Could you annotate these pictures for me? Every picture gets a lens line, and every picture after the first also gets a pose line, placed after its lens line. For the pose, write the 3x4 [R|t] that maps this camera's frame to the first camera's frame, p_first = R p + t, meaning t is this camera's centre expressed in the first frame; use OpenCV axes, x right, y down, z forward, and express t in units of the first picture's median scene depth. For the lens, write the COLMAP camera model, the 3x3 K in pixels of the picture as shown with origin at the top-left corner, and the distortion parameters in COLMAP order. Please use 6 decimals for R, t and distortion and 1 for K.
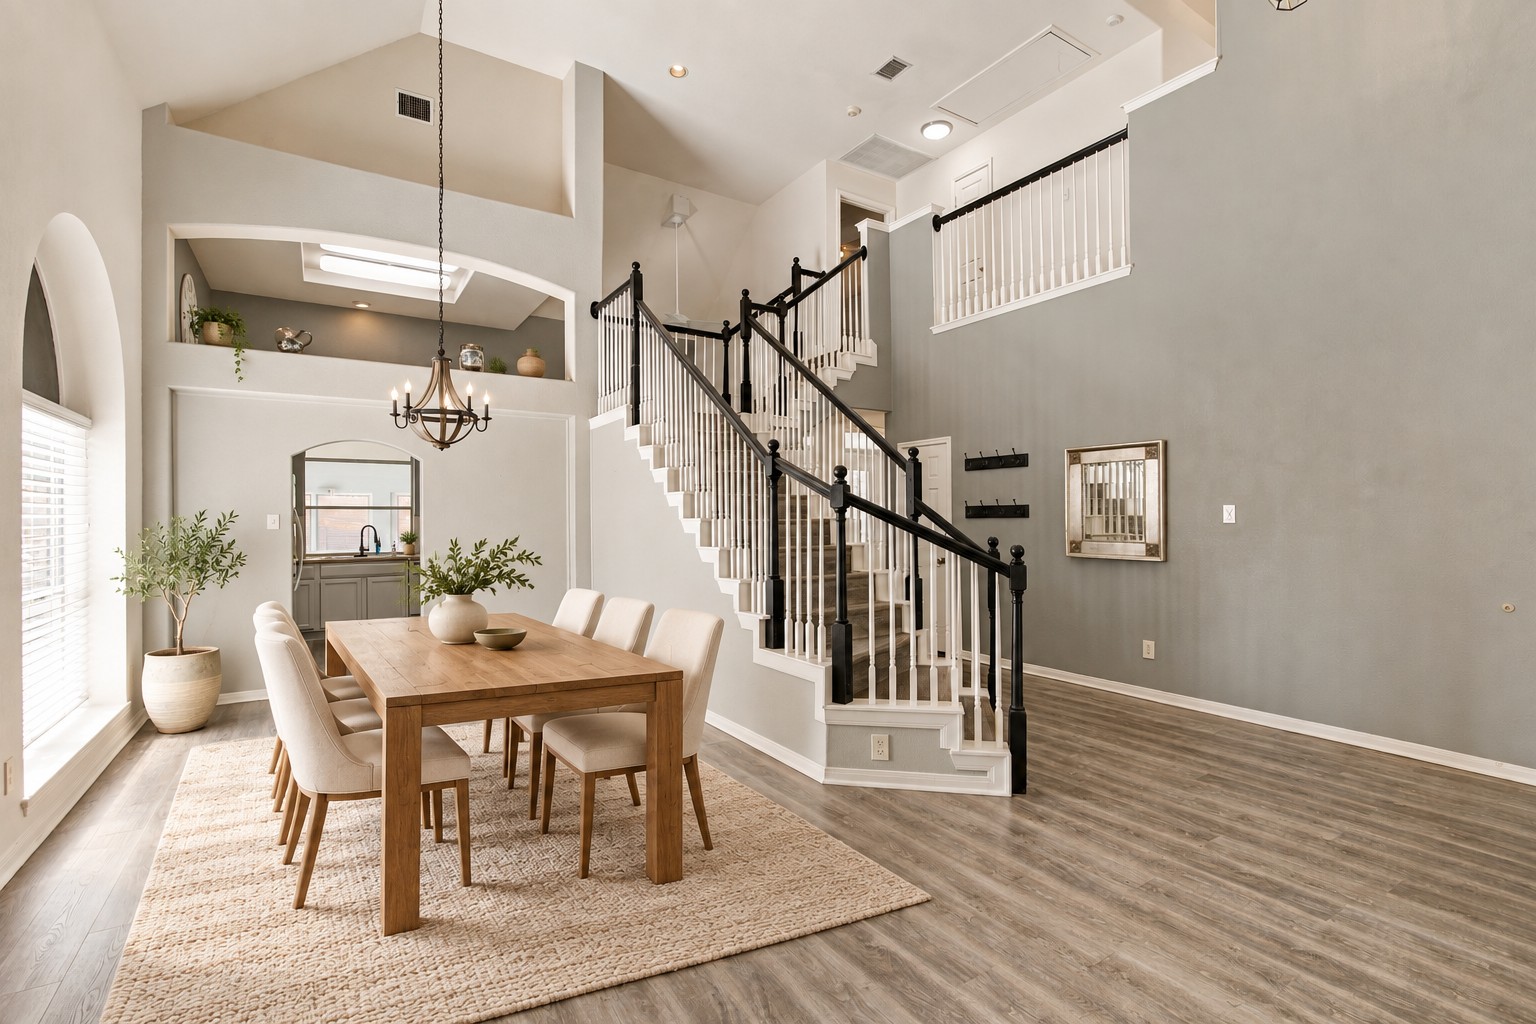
lens RADIAL K [[697.1, 0, 774.3], [0, 697.1, 510.1], [0, 0, 1]] dist [0.001148, 0.000103]
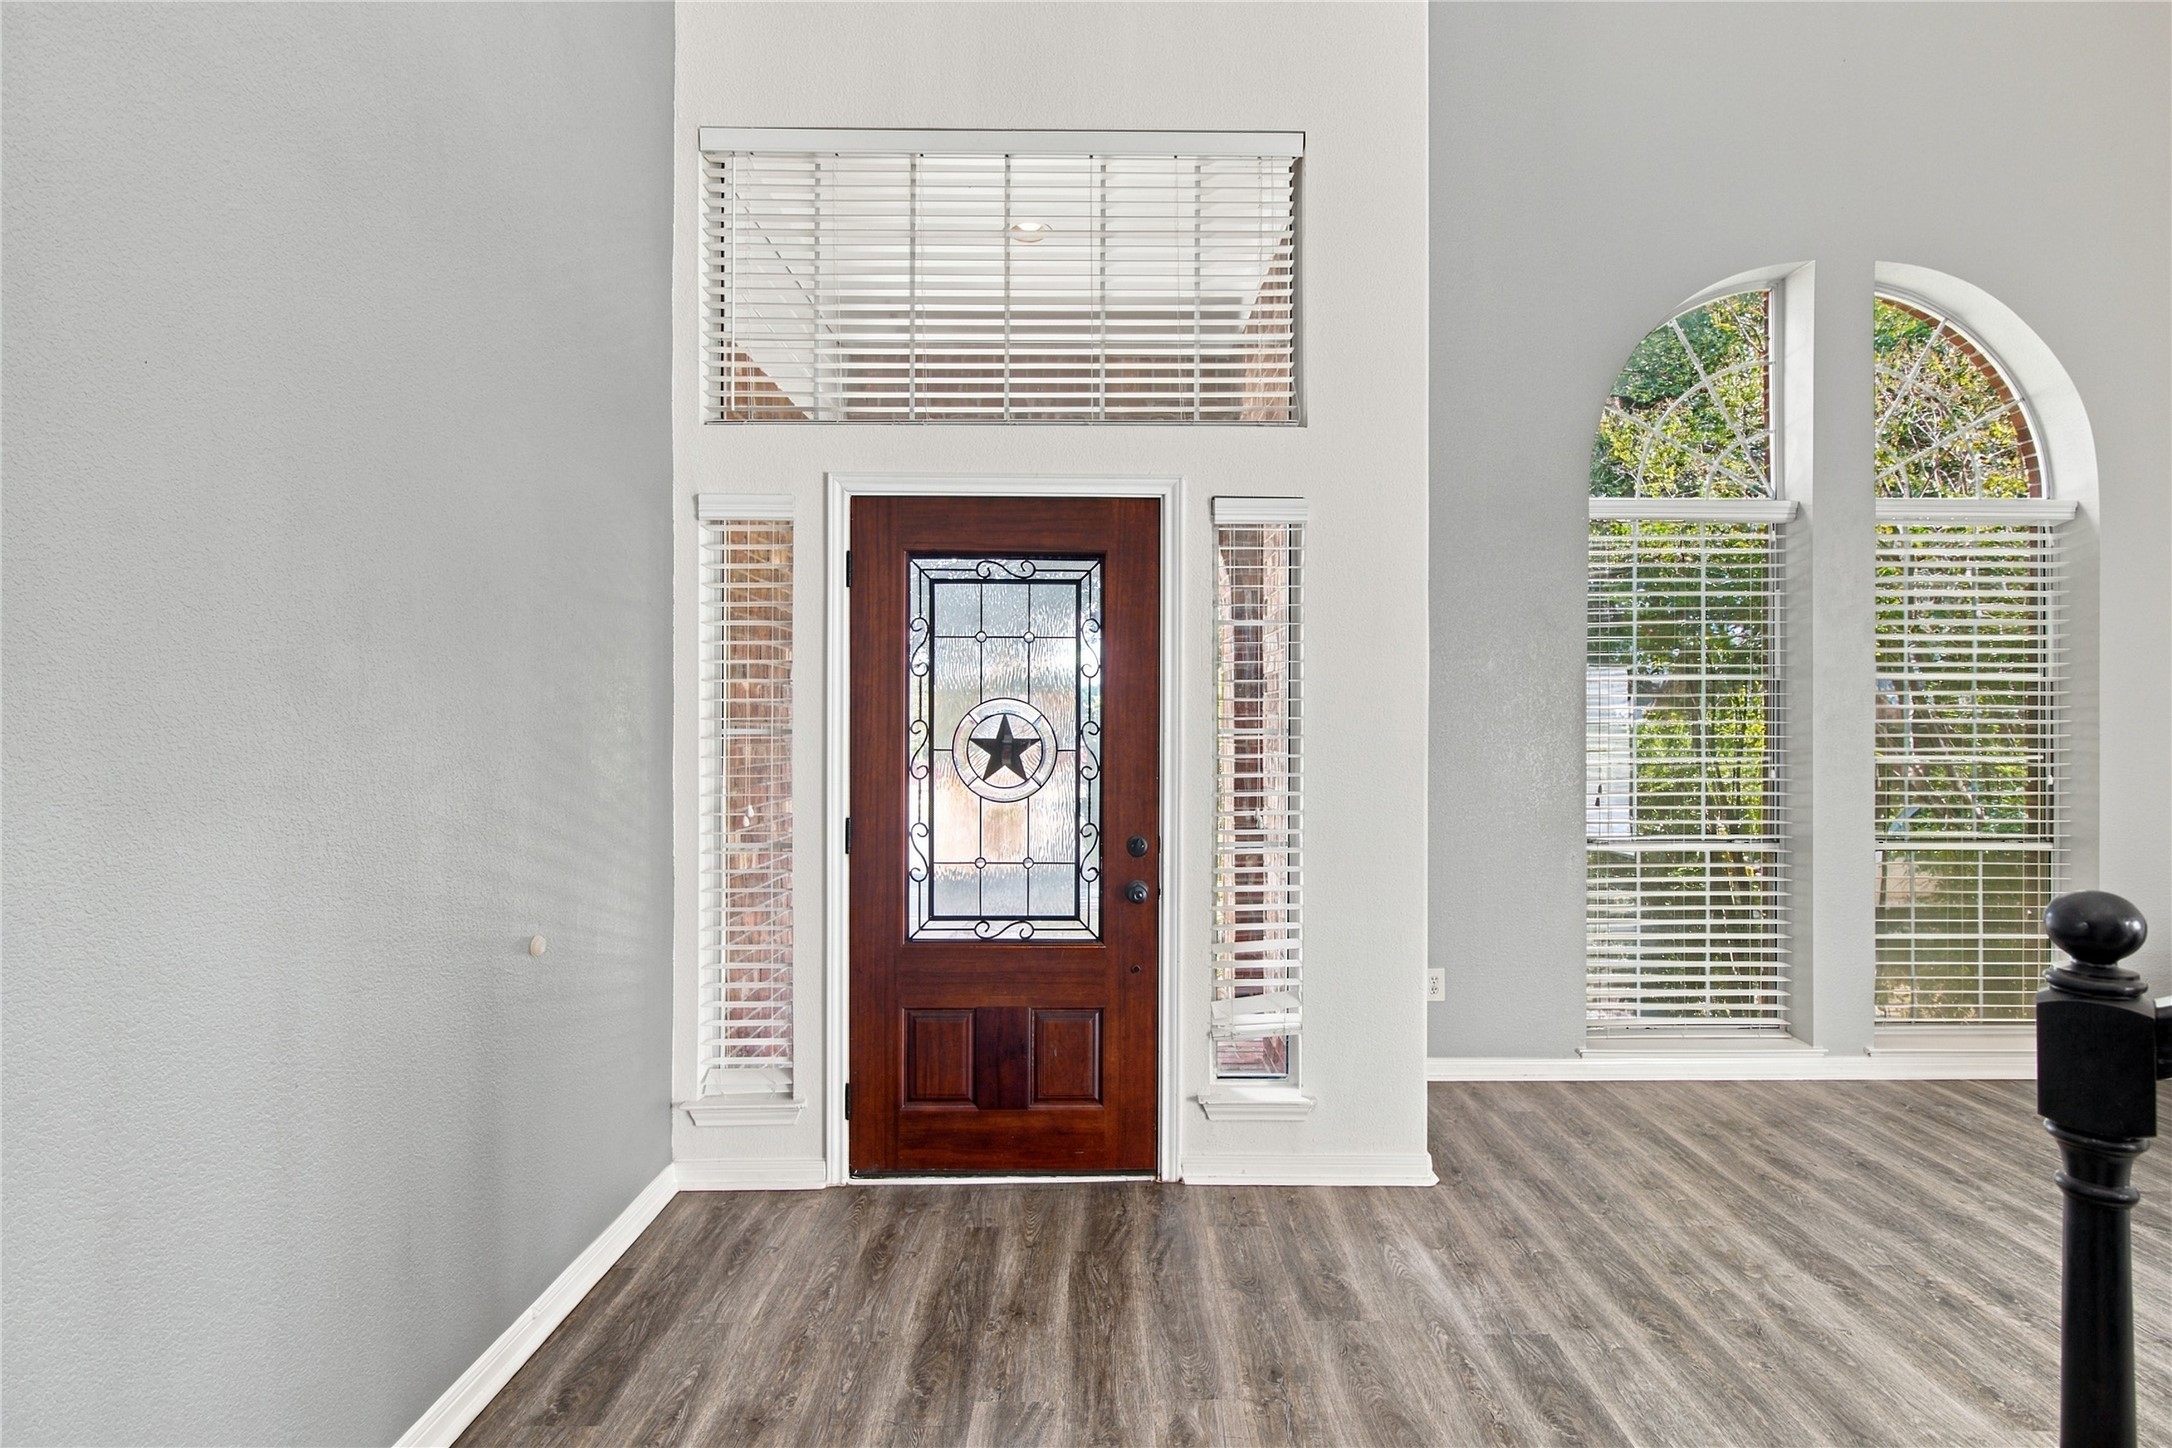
lens RADIAL K [[985.7, 0, 1087.4], [0, 985.7, 724.2], [0, 0, 1]] dist [0.001148, 0.000103]
pose [[-0.834236, 0.005346, 0.551382, 0.628480], [0.002861, 0.999982, -0.005367, -0.004065], [-0.551401, -0.002900, -0.834235, 2.044517]]
